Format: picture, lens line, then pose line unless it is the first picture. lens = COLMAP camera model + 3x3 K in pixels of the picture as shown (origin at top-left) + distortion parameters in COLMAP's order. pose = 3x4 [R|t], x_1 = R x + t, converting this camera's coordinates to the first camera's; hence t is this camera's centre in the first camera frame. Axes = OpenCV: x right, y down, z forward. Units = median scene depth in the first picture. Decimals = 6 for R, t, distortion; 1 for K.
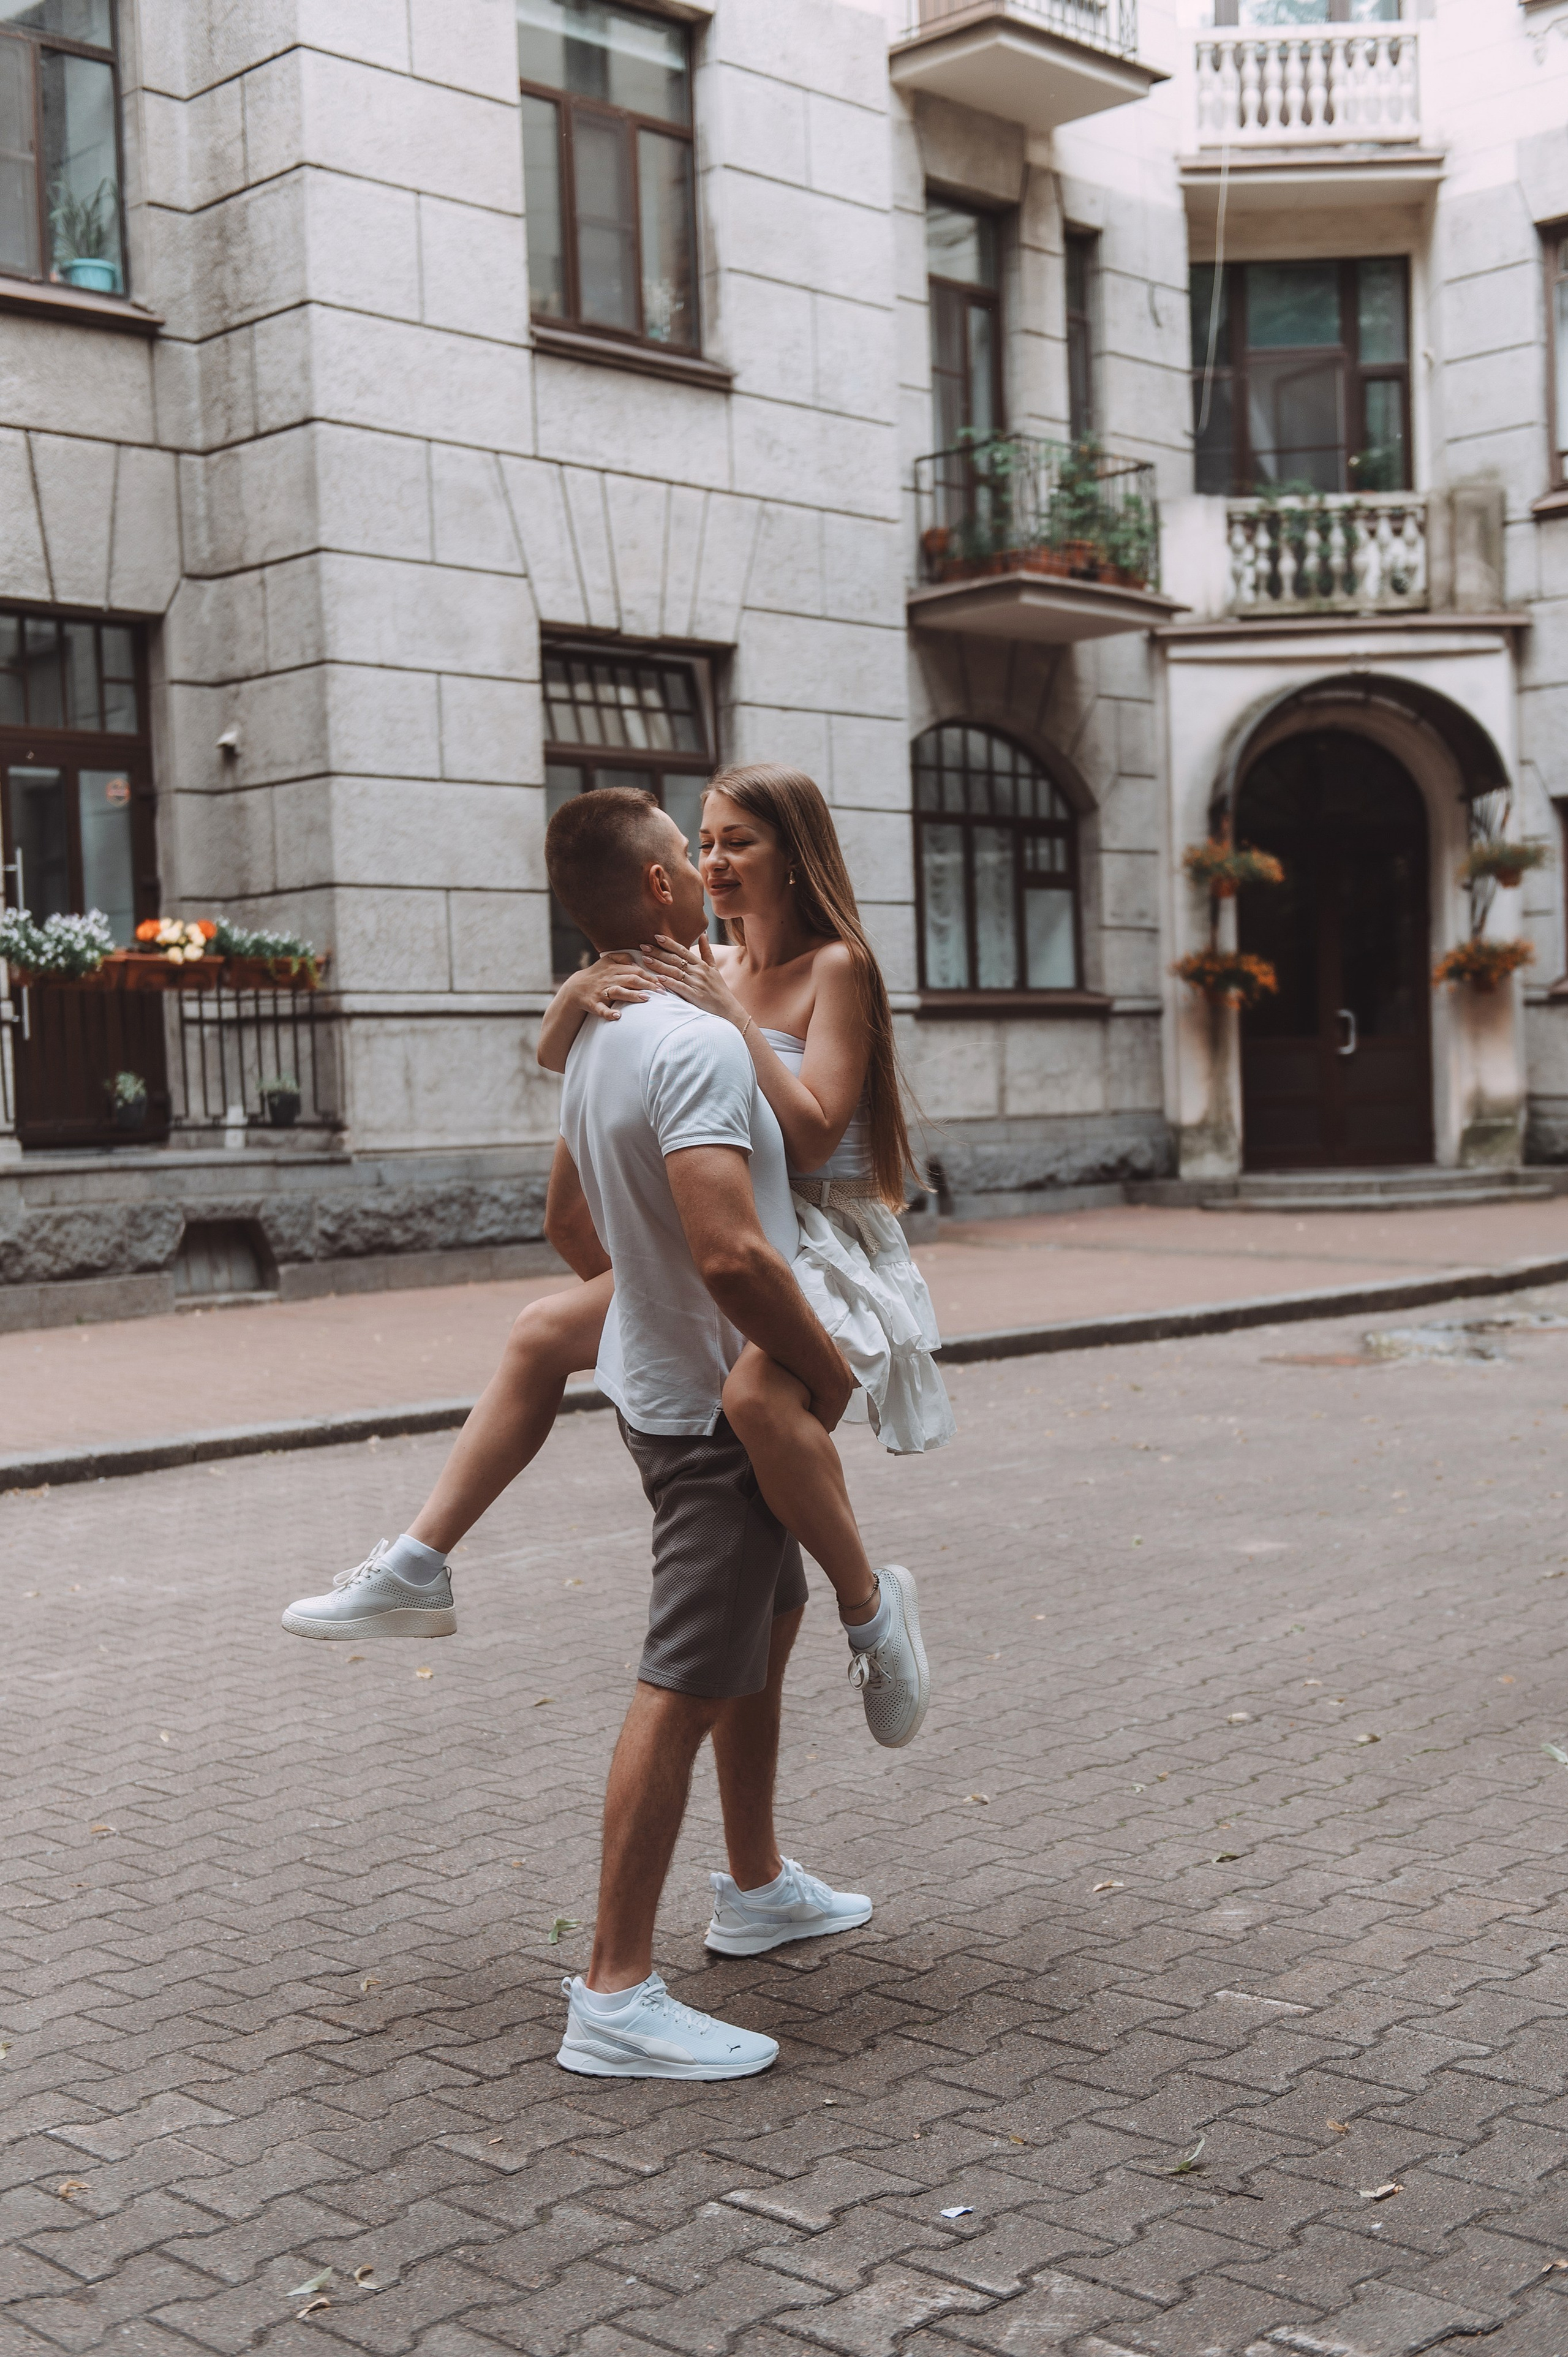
lens RADIAL K [[2907.2, 0, 782.8], [0, 2907.2, 1192.1], [0, 0, 1]] dist [0.001744, 0.000000]
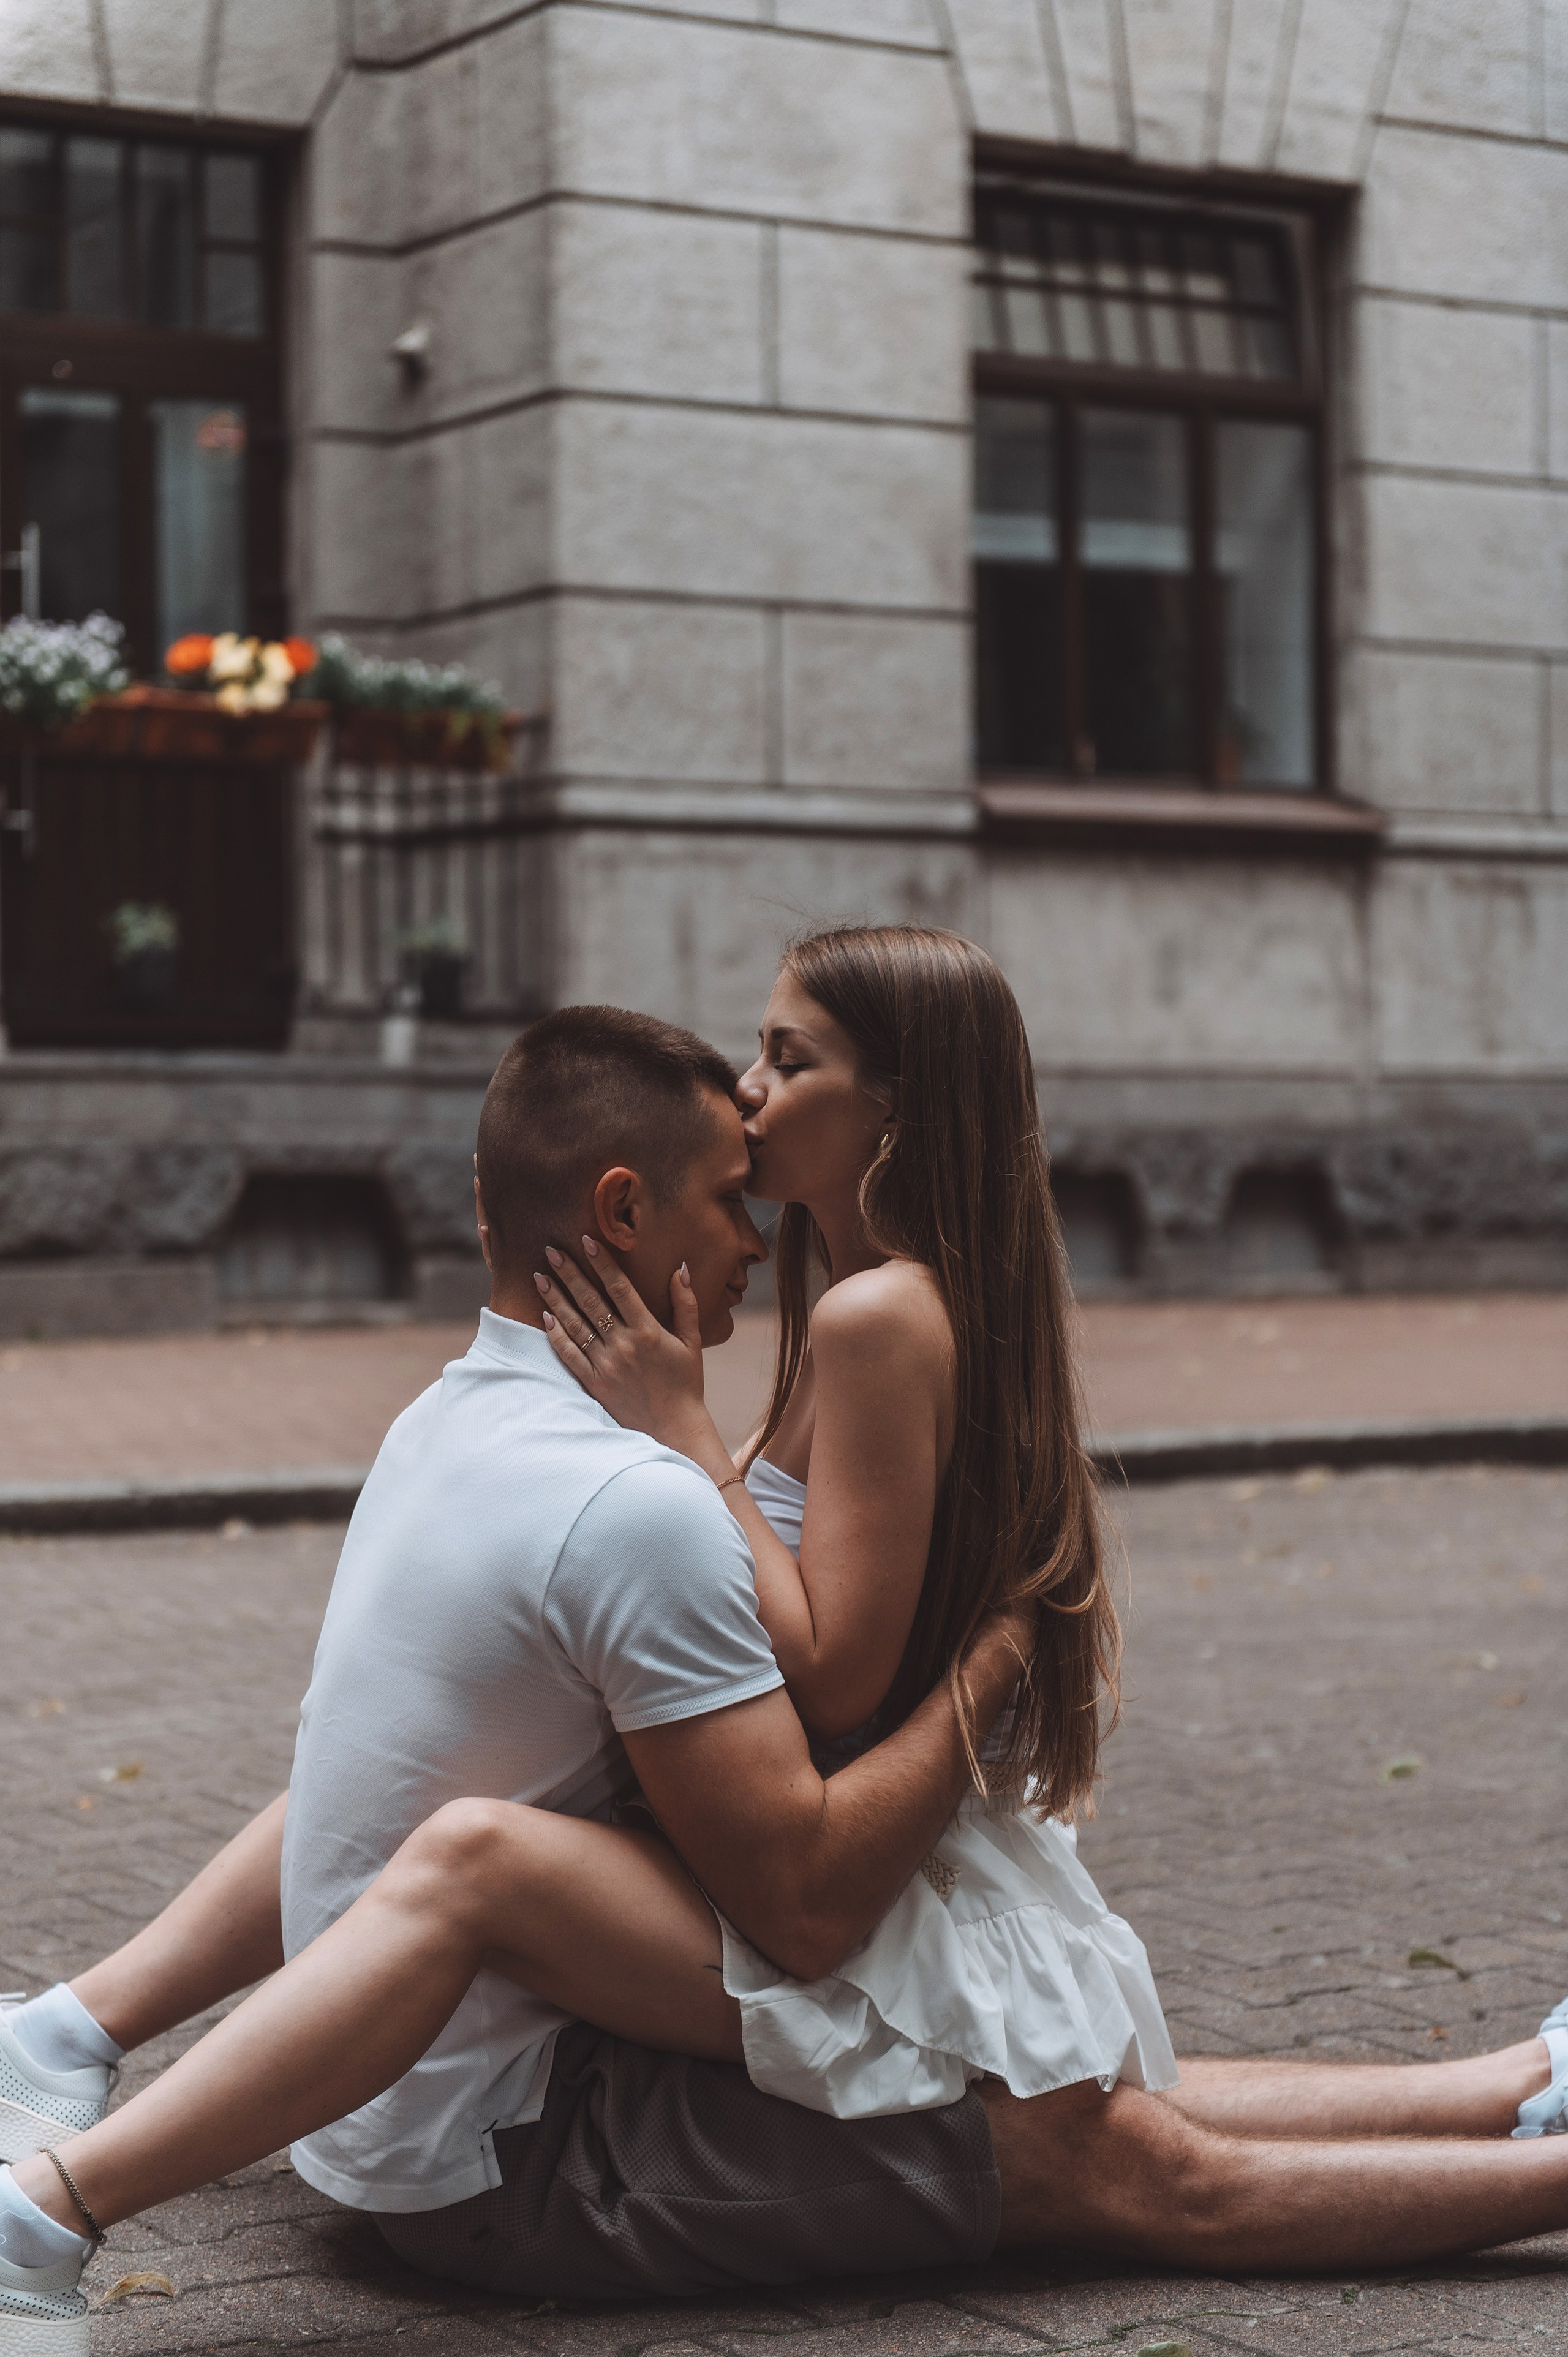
lens RADIAL K [[4624.1, 0, 785.8], [0, 4624.1, 1167.3], [0, 0, 1]] dist [-0.002021, 0.000000]
pose [[0.970873, 0.029545, -0.237767, 0.102922], [-0.035840, 0.999111, -0.022196, 0.023602], [0.236899, 0.030071, 0.971069, 0.141925]]
